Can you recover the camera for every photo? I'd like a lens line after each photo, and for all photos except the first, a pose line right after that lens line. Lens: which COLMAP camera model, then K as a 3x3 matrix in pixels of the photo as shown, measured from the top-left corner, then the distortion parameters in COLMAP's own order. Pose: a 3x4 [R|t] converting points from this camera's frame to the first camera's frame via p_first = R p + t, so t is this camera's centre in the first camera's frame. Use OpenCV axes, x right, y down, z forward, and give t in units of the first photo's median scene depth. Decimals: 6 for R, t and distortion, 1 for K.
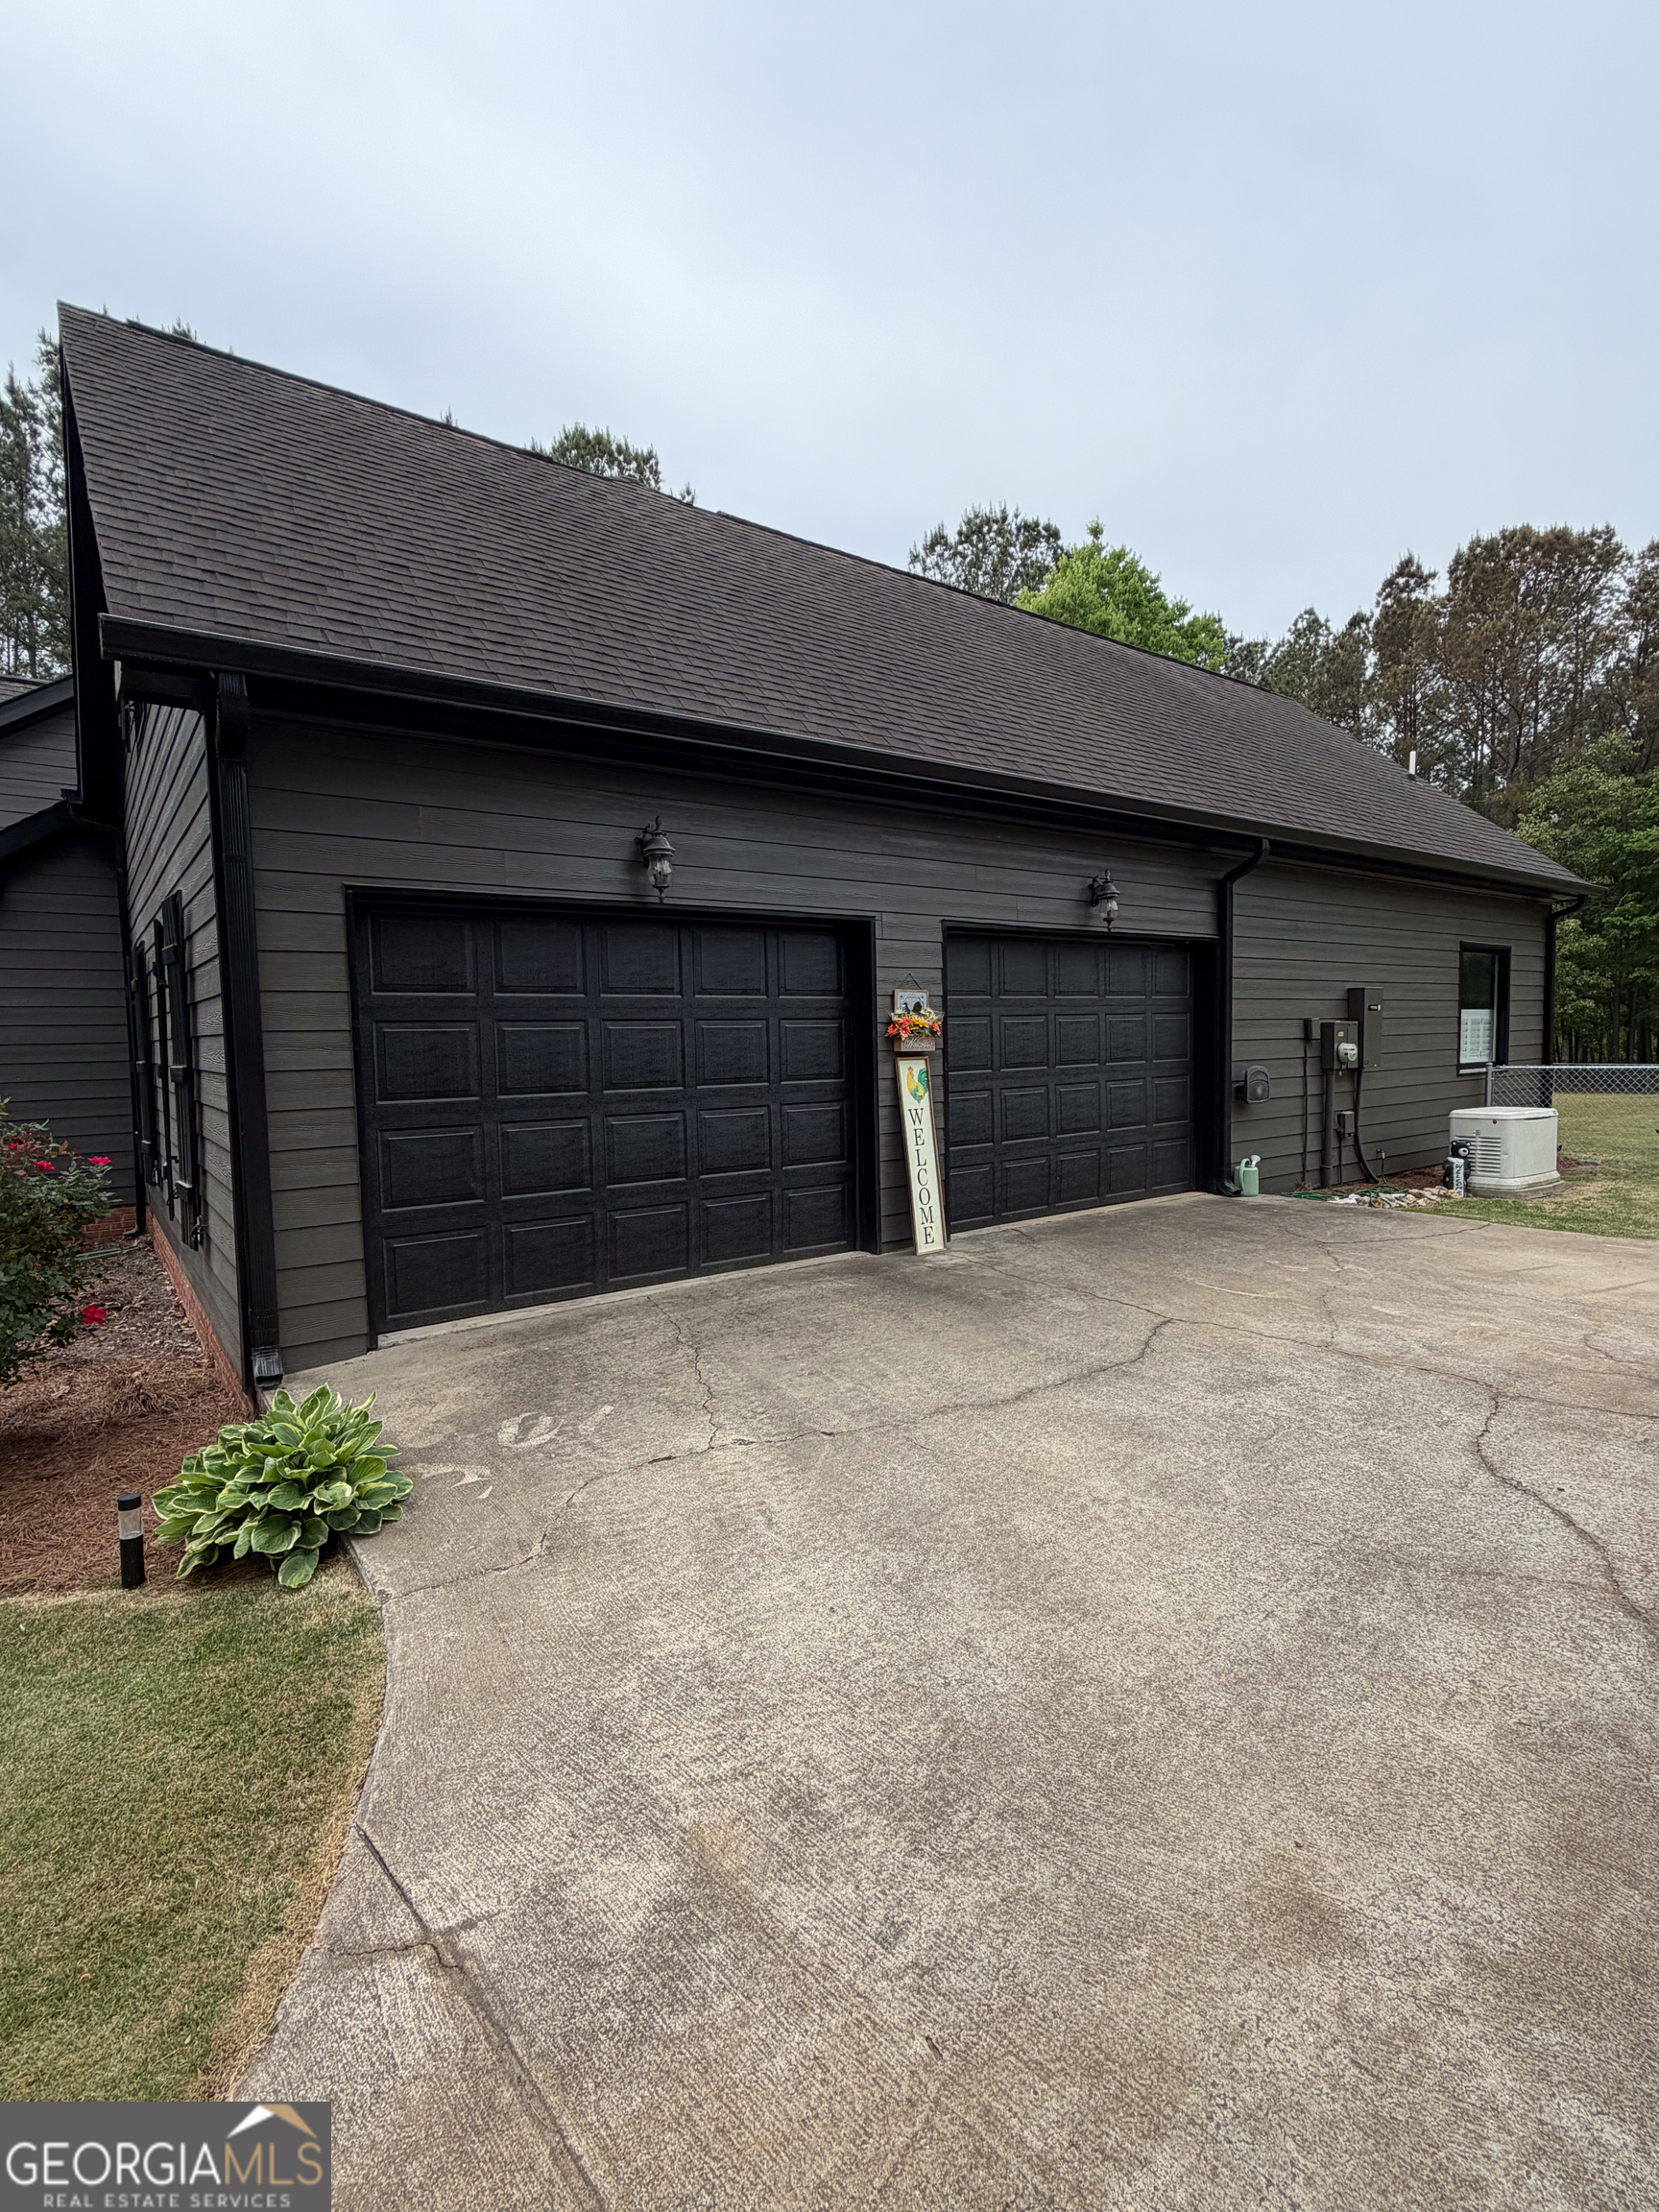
lens RADIAL K [[1031.0, 0, 829.5], [0, 1031.0, 1106.0], [0, 0, 1]] dist [0.001053, -0.000156]
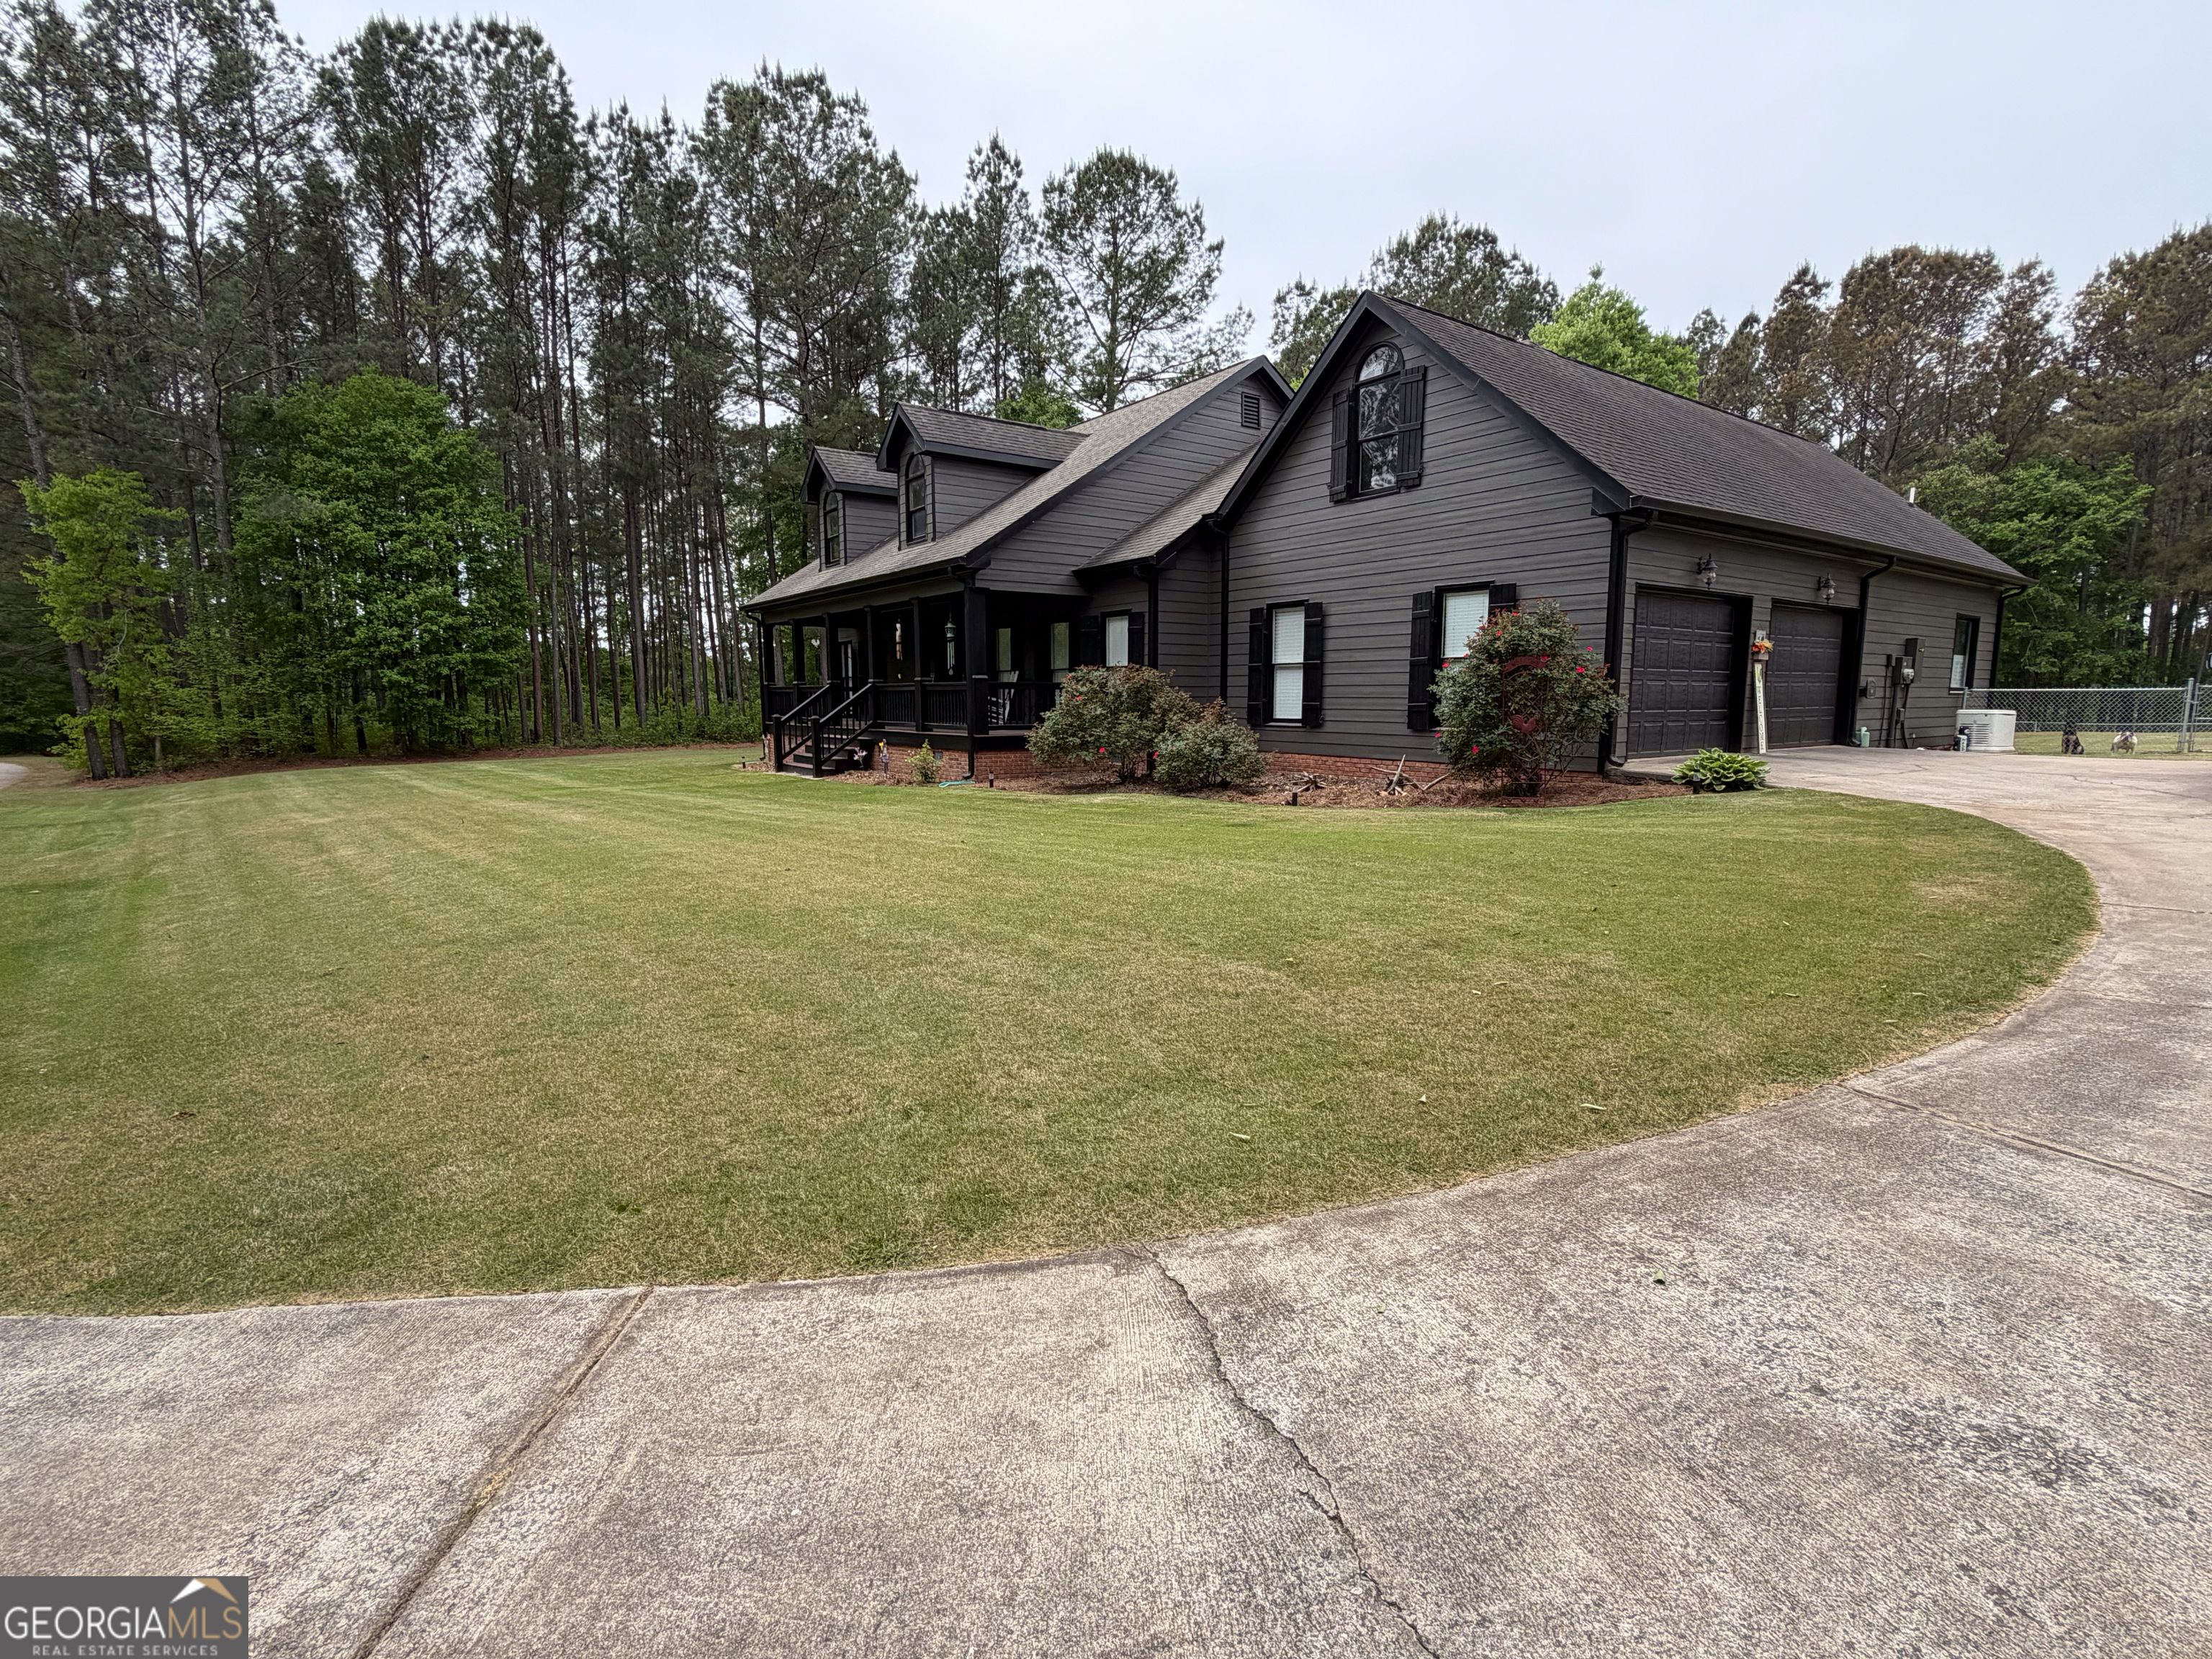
lens RADIAL K [[1031.0, 0, 1106.0], [0, 1031.0, 829.5], [0, 0, 1]] dist [0.001053, -0.000156]
pose [[0.999720, 0.022933, -0.005809, -0.238823], [-0.022533, 0.997852, 0.061507, 0.037949], [0.007207, -0.061359, 0.998090, -0.223107]]
